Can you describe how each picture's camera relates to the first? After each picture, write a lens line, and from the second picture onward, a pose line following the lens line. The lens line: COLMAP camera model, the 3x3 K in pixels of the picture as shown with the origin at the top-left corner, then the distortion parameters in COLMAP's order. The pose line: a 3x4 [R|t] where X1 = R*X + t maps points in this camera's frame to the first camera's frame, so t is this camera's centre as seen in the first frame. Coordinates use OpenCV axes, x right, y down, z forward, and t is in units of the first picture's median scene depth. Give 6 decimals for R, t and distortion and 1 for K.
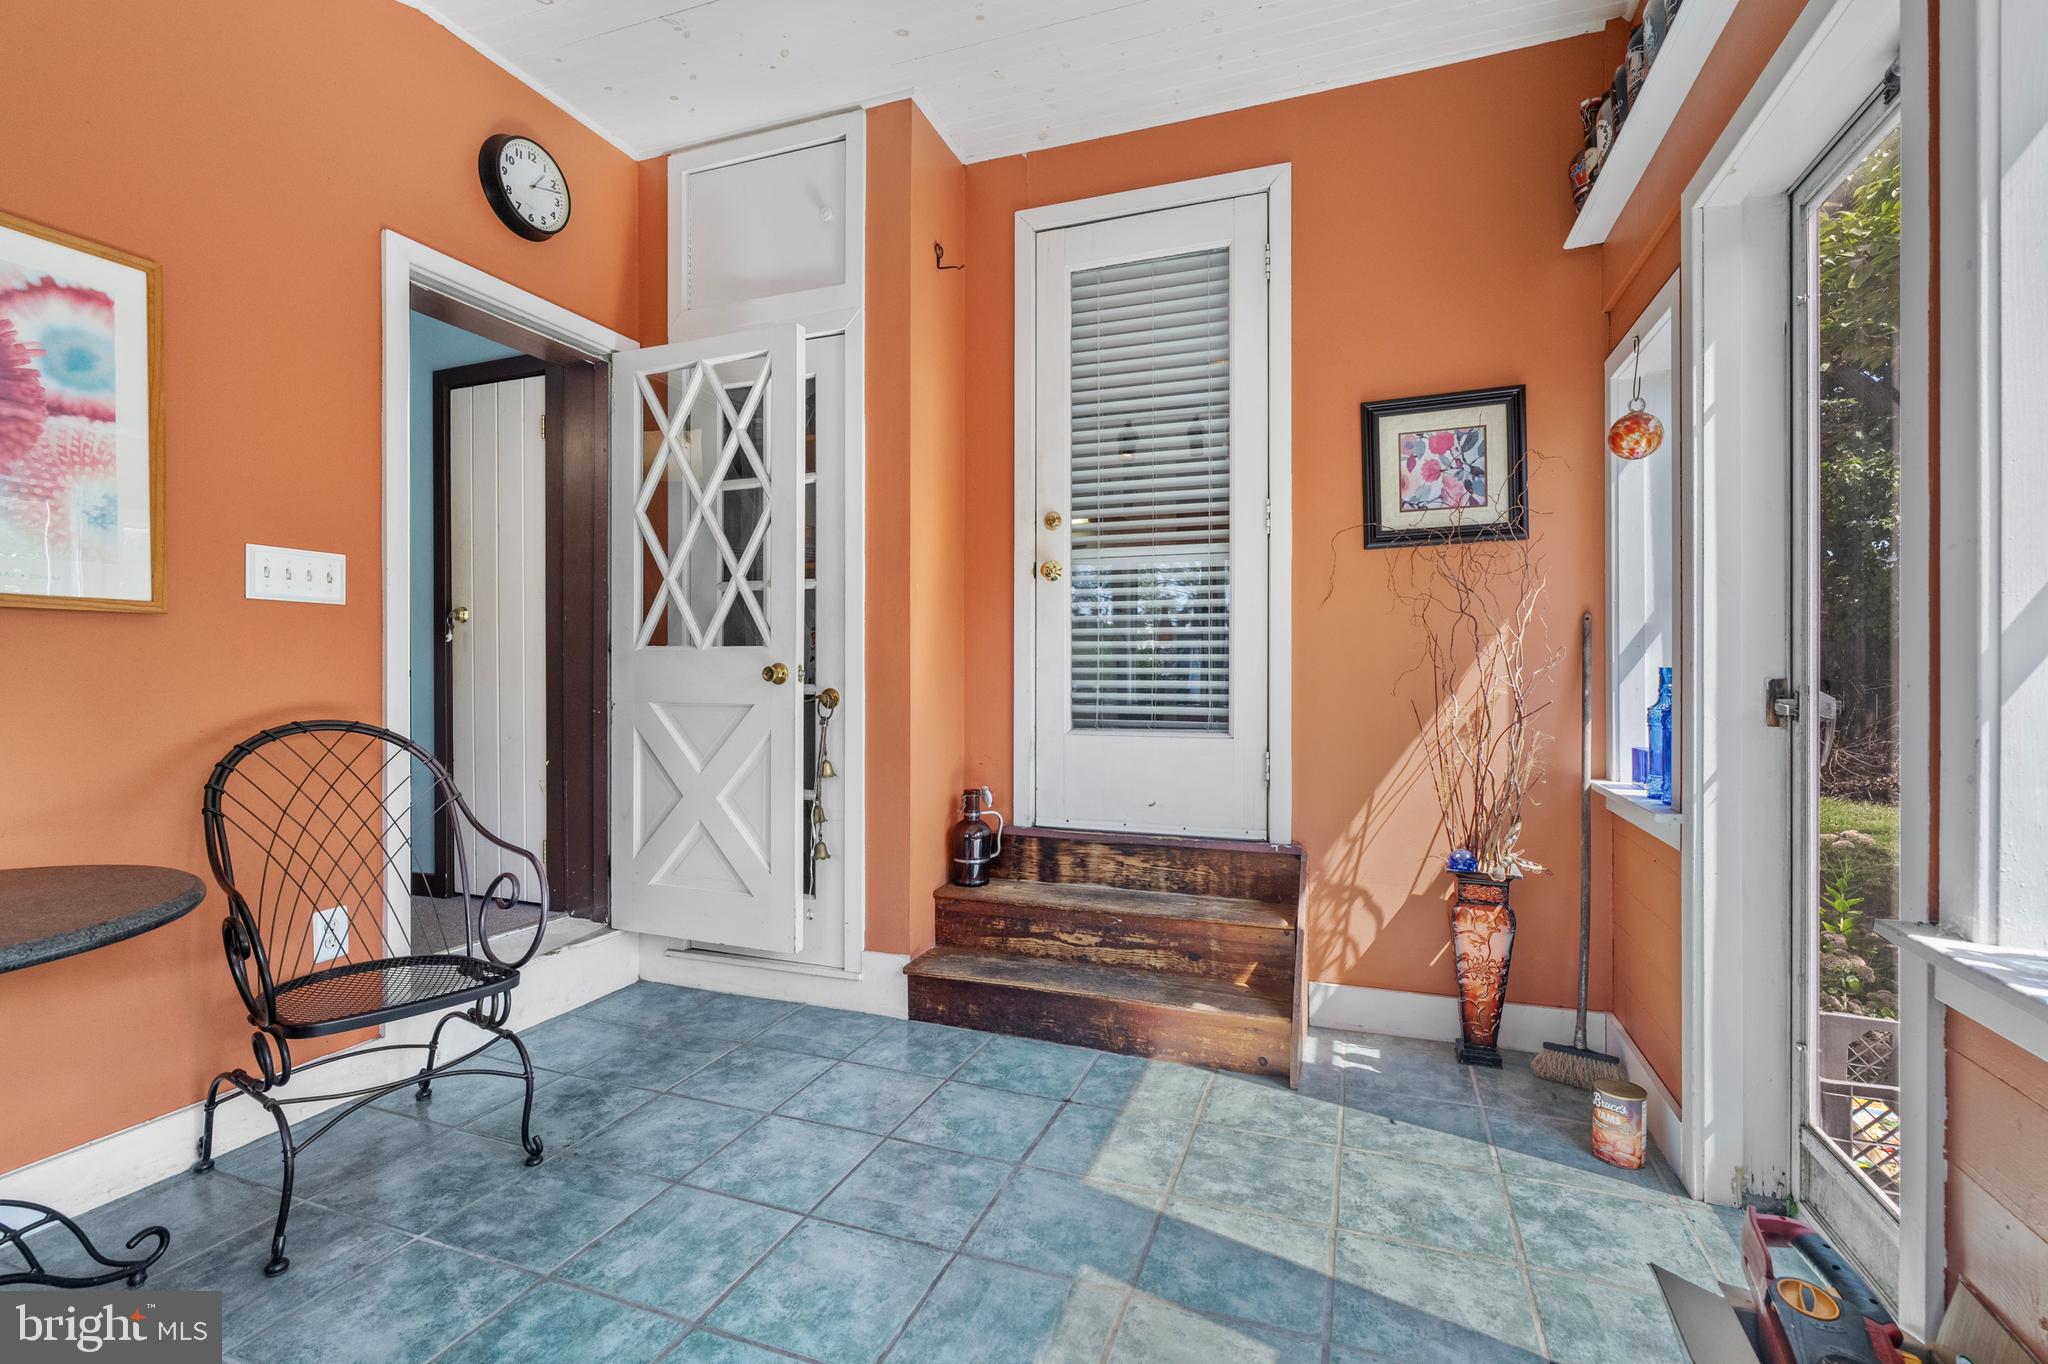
lens RADIAL K [[926.0, 0, 1010.3], [0, 926.0, 679.4], [0, 0, 1]] dist [-0.001243, -0.000125]
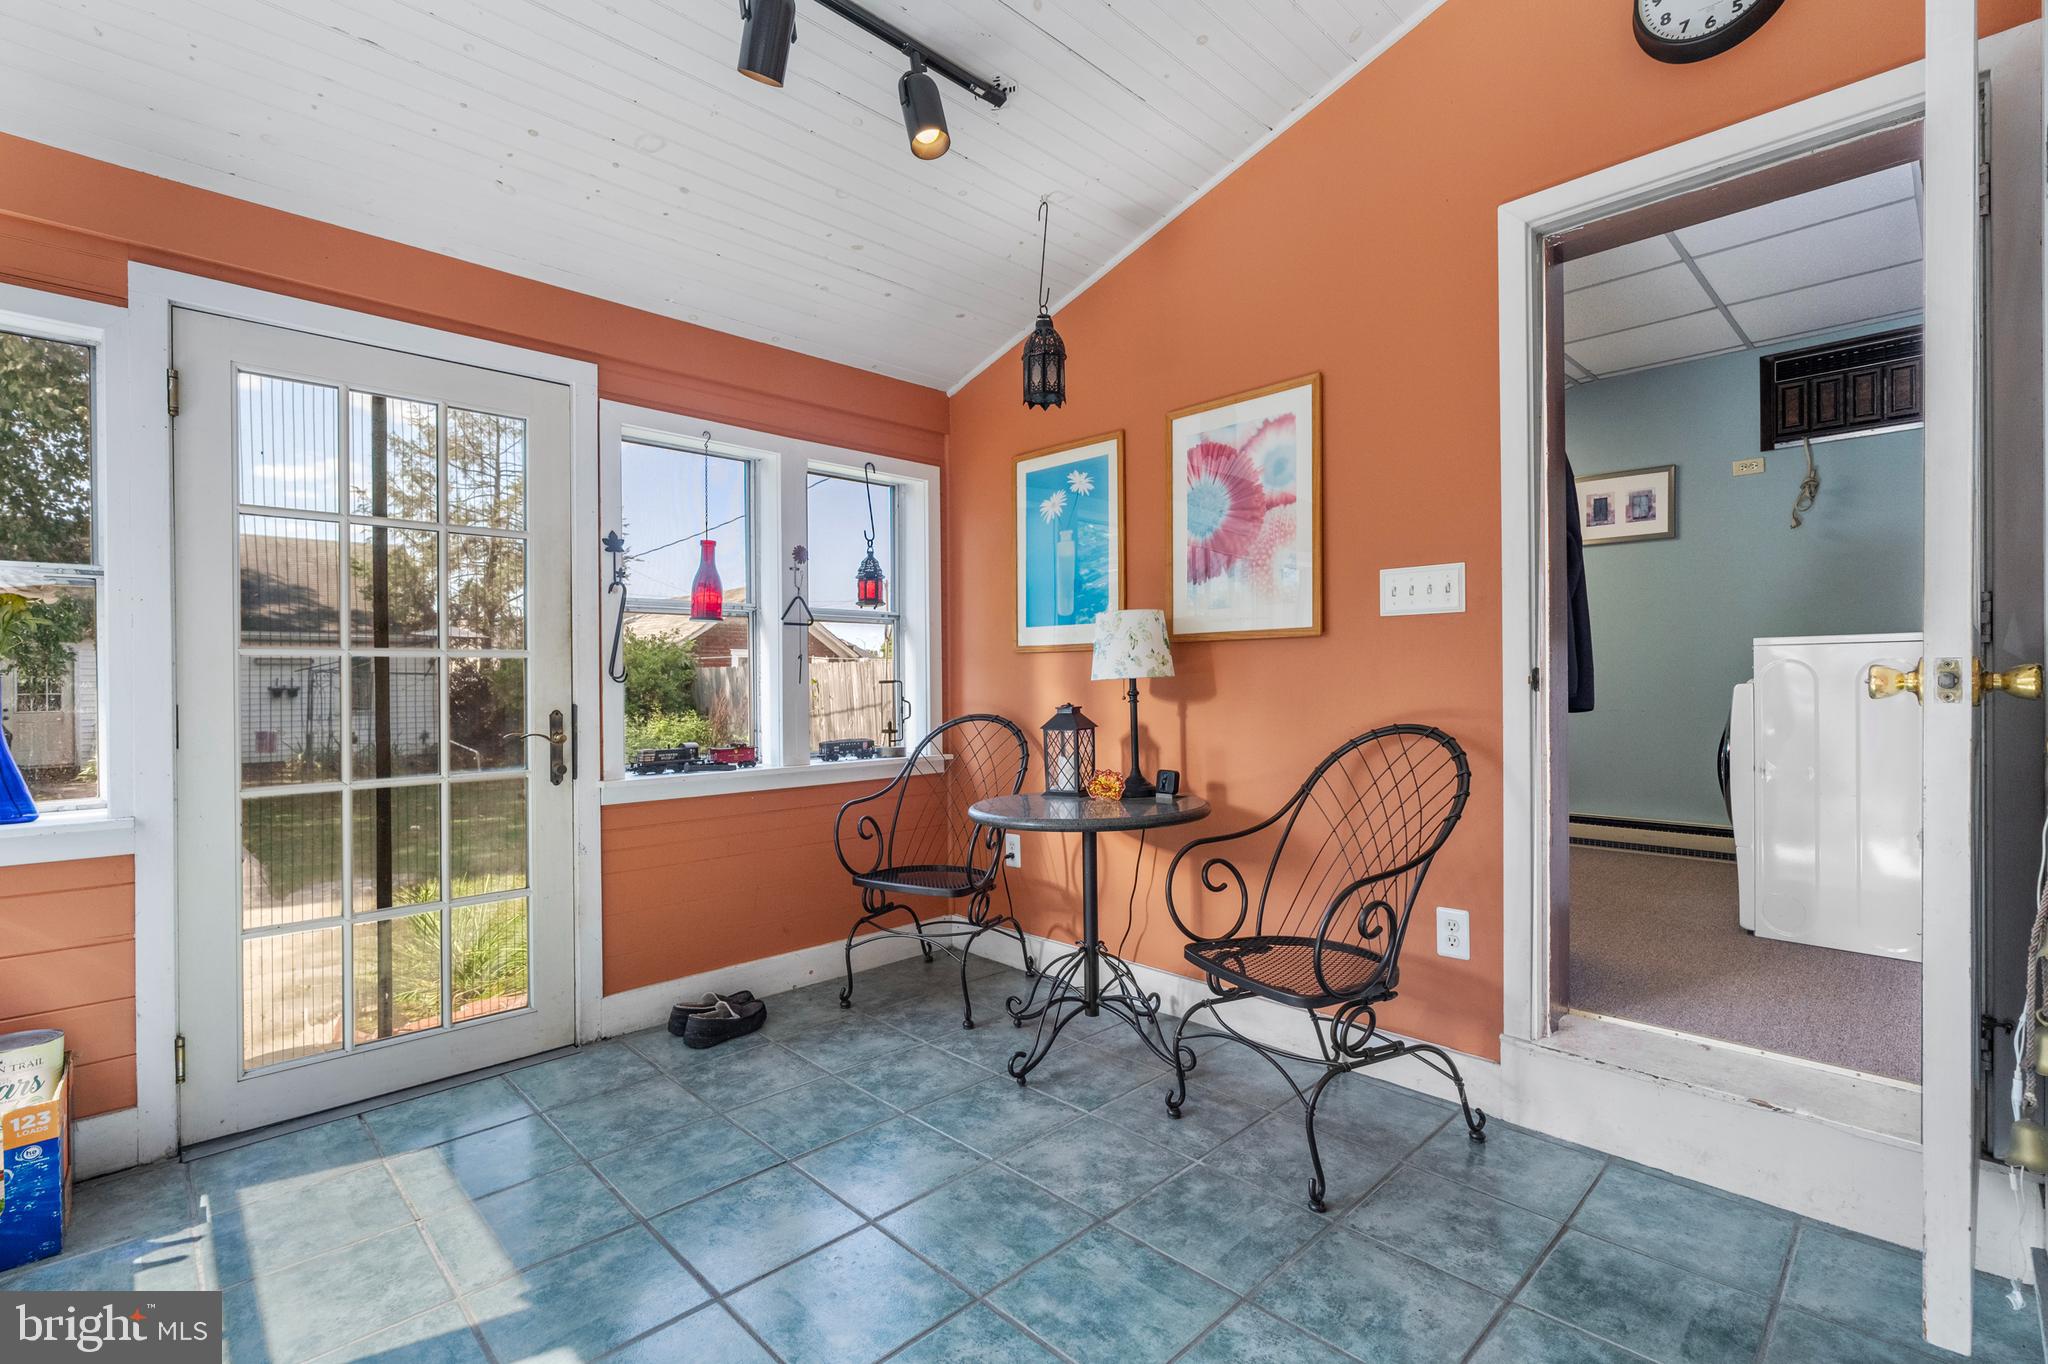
lens RADIAL K [[926.0, 0, 1010.3], [0, 926.0, 679.4], [0, 0, 1]] dist [-0.001243, -0.000125]
pose [[-0.424343, 0.015206, -0.905374, 0.499404], [0.009289, 0.999879, 0.012439, -0.030617], [0.905454, -0.003131, -0.424433, 1.217695]]
